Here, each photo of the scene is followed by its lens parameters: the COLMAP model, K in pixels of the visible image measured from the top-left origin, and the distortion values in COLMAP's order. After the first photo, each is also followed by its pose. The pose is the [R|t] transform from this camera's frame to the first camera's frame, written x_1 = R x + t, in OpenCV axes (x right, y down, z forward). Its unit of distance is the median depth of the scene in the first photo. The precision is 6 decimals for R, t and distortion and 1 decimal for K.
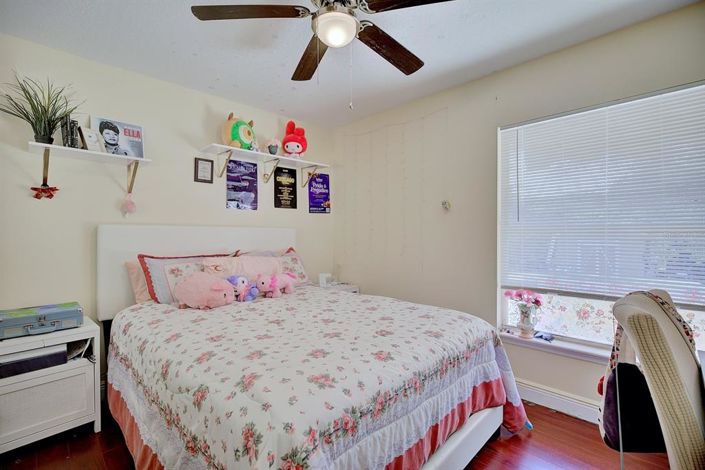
lens RADIAL K [[319.5, 0, 351.0], [0, 319.5, 233.1], [0, 0, 1]] dist [-0.000001, -0.000027]
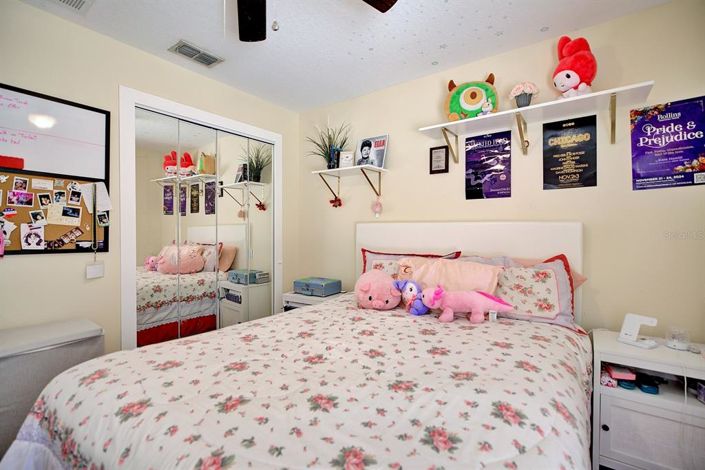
lens RADIAL K [[321.2, 0, 353.0], [0, 321.2, 235.1], [0, 0, 1]] dist [-0.003134, -0.000607]
pose [[0.161392, 0.012401, -0.986812, 0.464443], [-0.002002, 0.999923, 0.012239, 0.003935], [0.986888, 0.000001, 0.161405, 0.747188]]
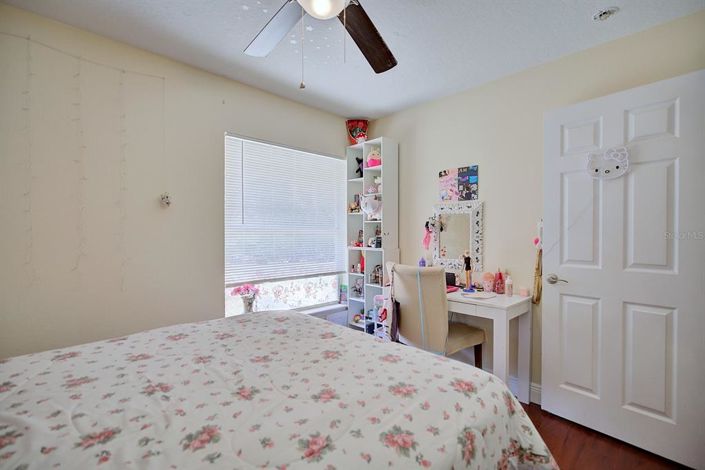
lens RADIAL K [[321.2, 0, 353.0], [0, 321.2, 235.1], [0, 0, 1]] dist [-0.003134, -0.000607]
pose [[0.013700, -0.005061, 0.999893, -0.602774], [-0.005943, 0.999969, 0.005143, -0.005636], [-0.999888, -0.006013, 0.013669, 0.608114]]
